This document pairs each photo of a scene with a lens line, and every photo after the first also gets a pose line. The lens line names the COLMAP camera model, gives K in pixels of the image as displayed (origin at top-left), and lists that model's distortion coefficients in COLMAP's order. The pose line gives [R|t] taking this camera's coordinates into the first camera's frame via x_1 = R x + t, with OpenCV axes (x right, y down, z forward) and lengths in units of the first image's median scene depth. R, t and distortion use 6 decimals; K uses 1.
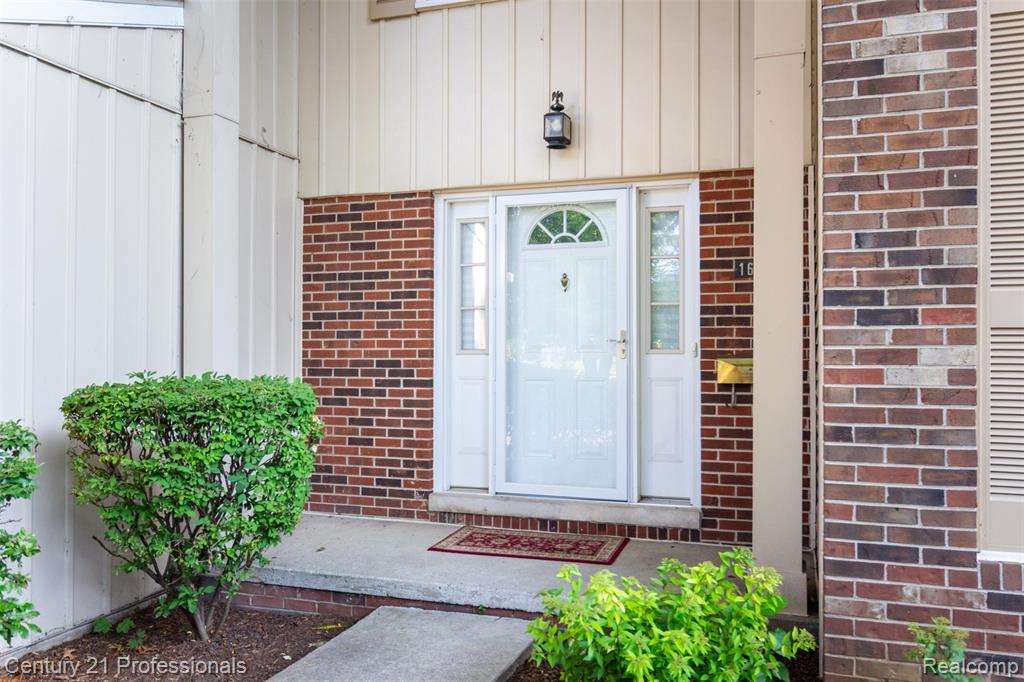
lens RADIAL K [[813.3, 0, 539.4], [0, 813.3, 340.1], [0, 0, 1]] dist [-0.010526, 0.006054]
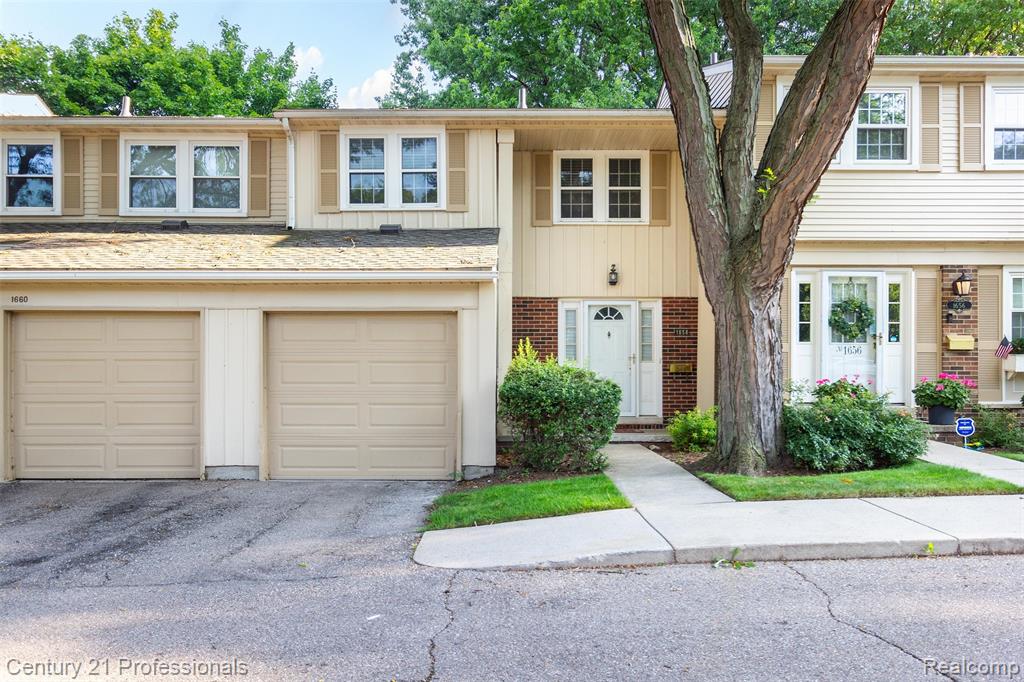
lens RADIAL K [[878.7, 0, 495.3], [0, 878.7, 379.3], [0, 0, 1]] dist [0.002061, 0.007249]
pose [[0.944268, 0.002492, 0.329169, -1.288332], [-0.003803, 0.999987, 0.003337, 0.065377], [-0.329156, -0.004403, 0.944265, -1.600174]]
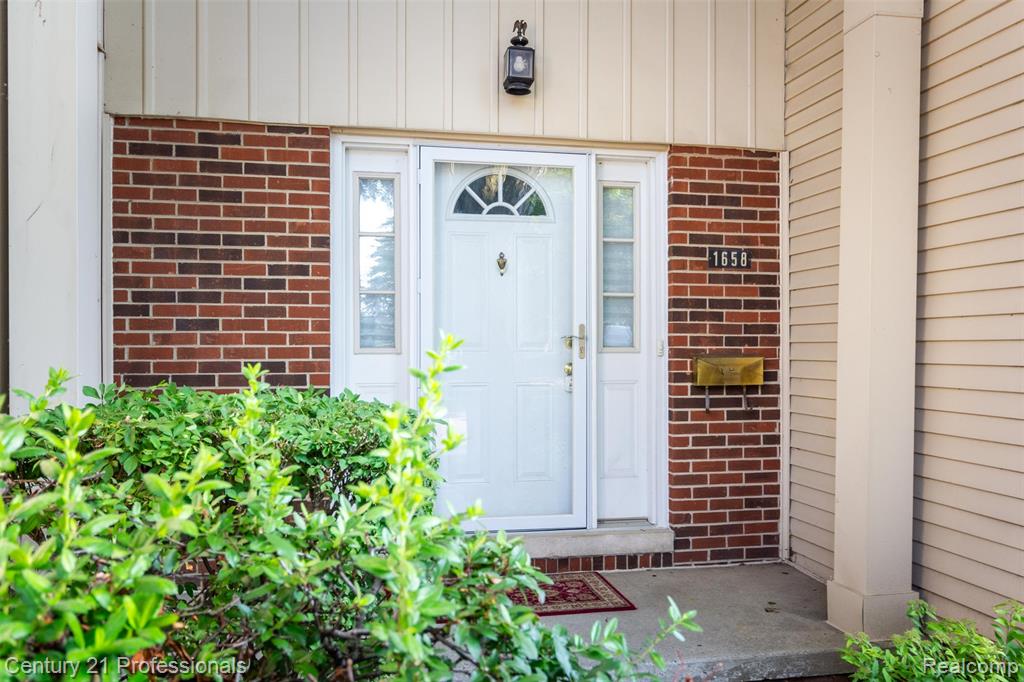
lens RADIAL K [[813.3, 0, 492.5], [0, 813.3, 356.8], [0, 0, 1]] dist [-0.010526, 0.006054]
pose [[0.873698, -0.002847, 0.486461, -0.382174], [-0.006360, 0.999831, 0.017275, 0.007173], [-0.486427, -0.018187, 0.873532, 0.313748]]
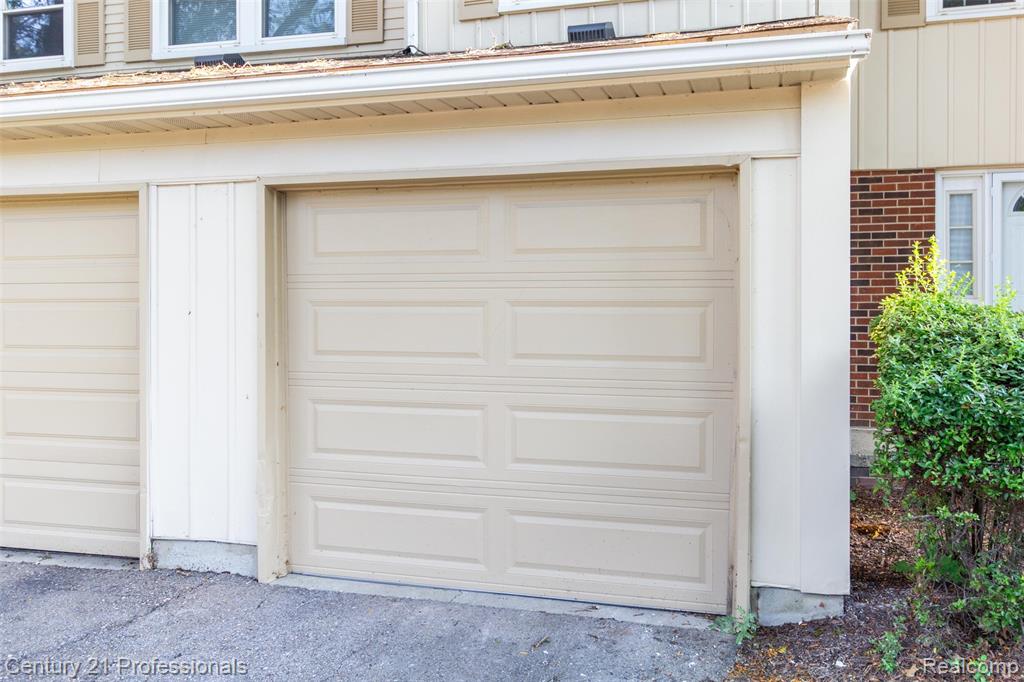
lens RADIAL K [[813.3, 0, 509.0], [0, 813.3, 316.9], [0, 0, 1]] dist [-0.010526, 0.006054]
pose [[0.998975, 0.002454, 0.045207, -0.901036], [-0.003047, 0.999910, 0.013054, 0.033413], [-0.045171, -0.013178, 0.998892, -0.237567]]
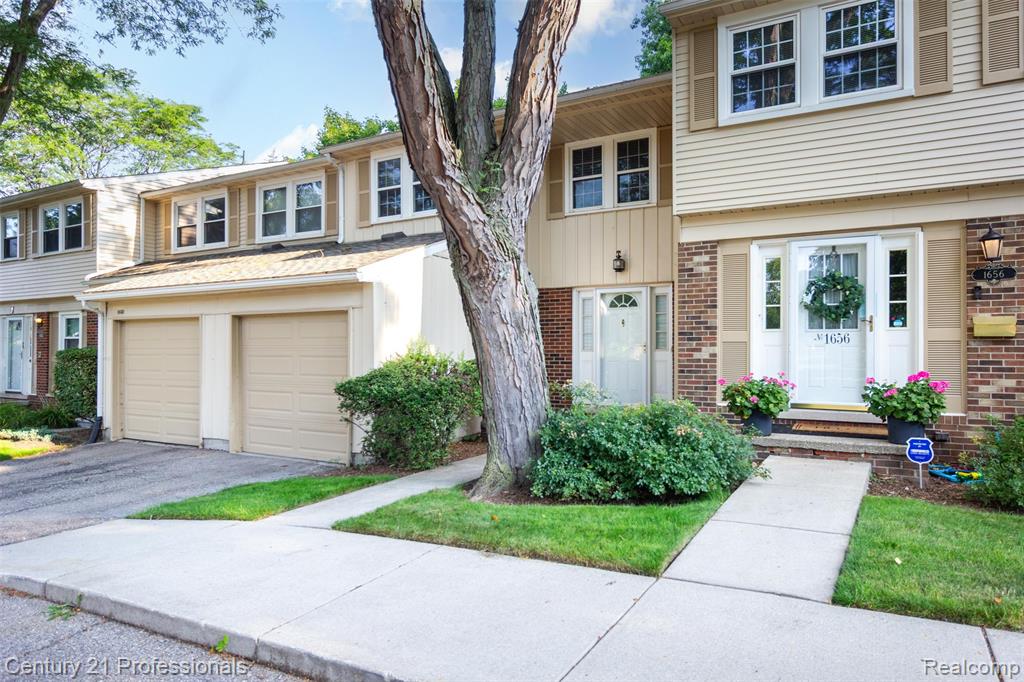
lens RADIAL K [[697.8, 0, 512.1], [0, 697.8, 344.4], [0, 0, 1]] dist [0.006804, -0.002896]
pose [[0.974888, -0.001511, -0.222692, 0.185670], [0.000892, 0.999995, -0.002879, 0.001989], [0.222695, 0.002608, 0.974885, -1.251672]]
